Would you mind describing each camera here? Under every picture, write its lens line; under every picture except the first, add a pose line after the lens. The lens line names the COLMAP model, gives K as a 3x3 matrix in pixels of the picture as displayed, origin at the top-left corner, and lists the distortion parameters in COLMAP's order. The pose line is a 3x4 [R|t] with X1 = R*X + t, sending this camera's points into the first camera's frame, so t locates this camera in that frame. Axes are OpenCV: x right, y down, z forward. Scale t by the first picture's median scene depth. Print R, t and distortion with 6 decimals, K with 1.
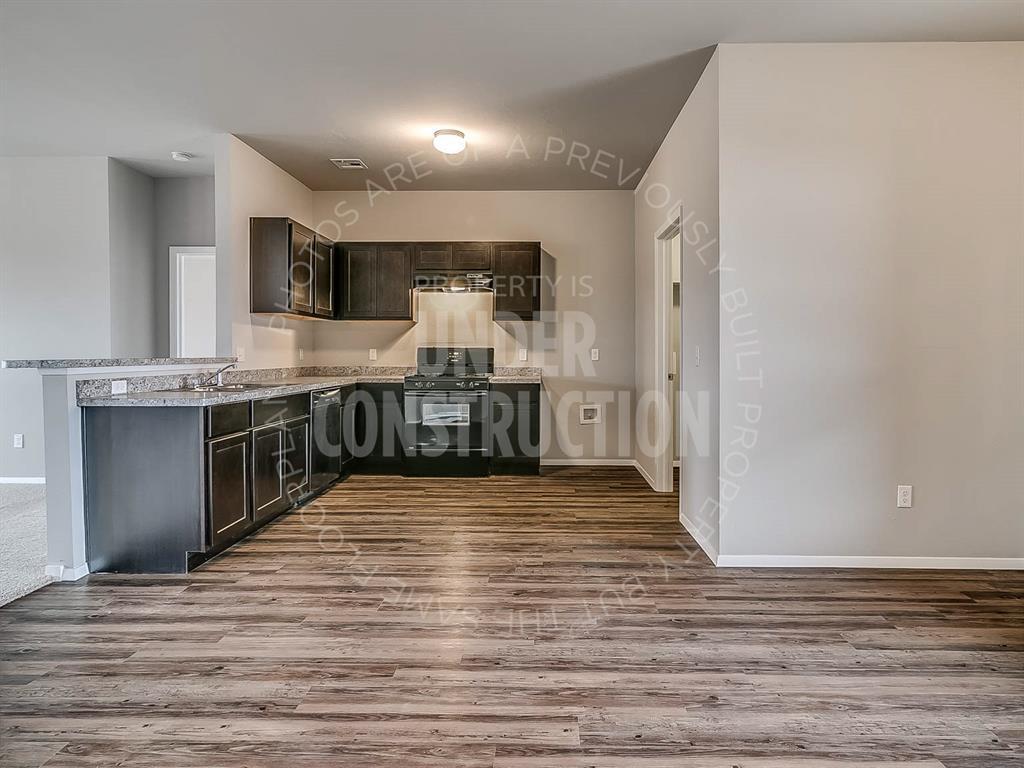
lens RADIAL K [[622.0, 0, 543.2], [0, 622.0, 365.9], [0, 0, 1]] dist [-0.001804, 0.005155]
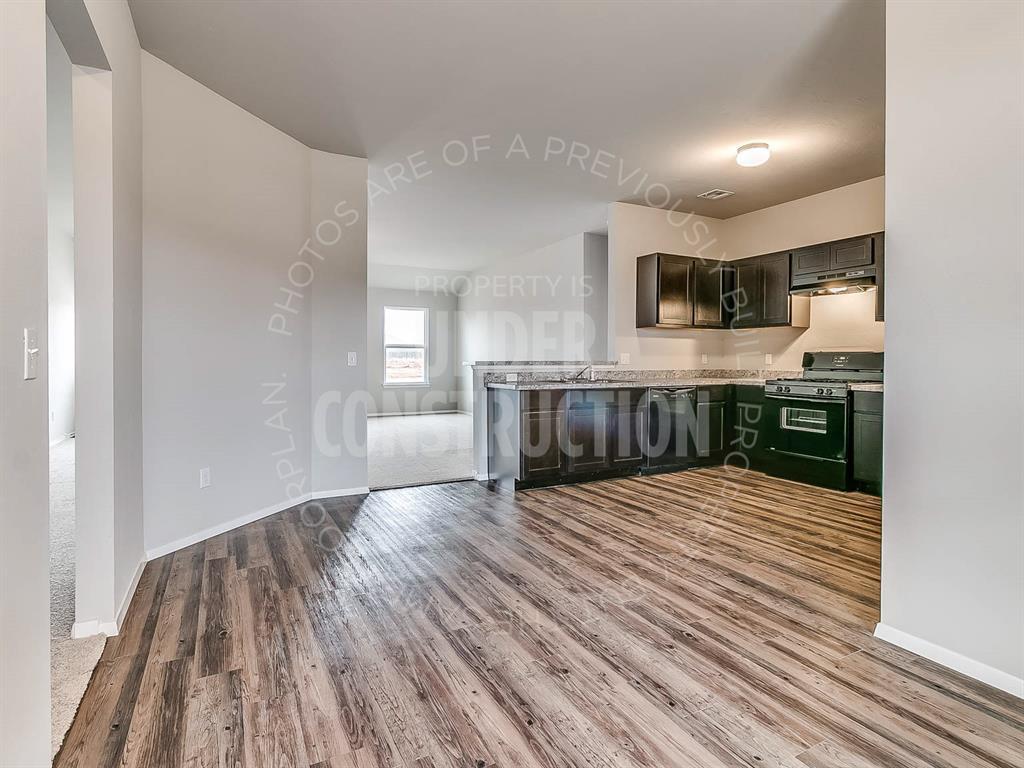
lens RADIAL K [[540.6, 0, 486.0], [0, 540.6, 363.2], [0, 0, 1]] dist [0.002318, -0.003496]
pose [[0.449466, 0.005862, -0.893278, 0.557917], [-0.017455, 0.999845, -0.002221, -0.000917], [0.893127, 0.016591, 0.449499, 0.232705]]
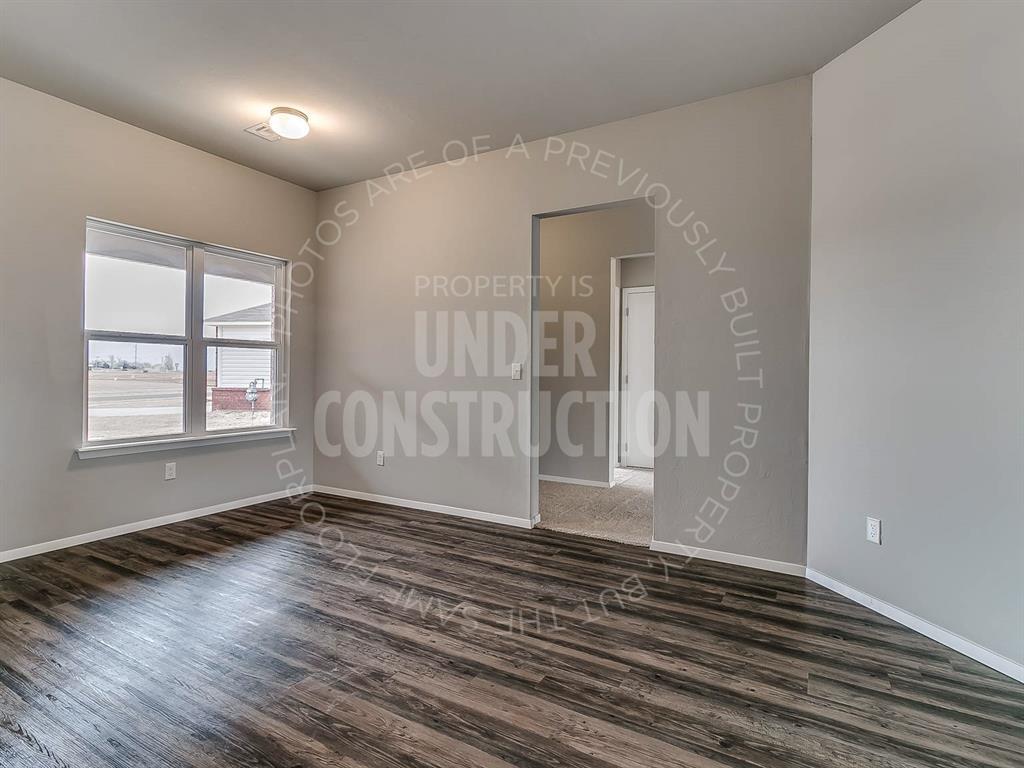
lens RADIAL K [[540.6, 0, 527.3], [0, 540.6, 369.3], [0, 0, 1]] dist [0.002318, -0.003496]
pose [[-0.878618, -0.007694, 0.477464, -0.364554], [-0.001238, 0.999904, 0.013835, -0.018113], [-0.477524, 0.011565, -0.878543, 1.019863]]
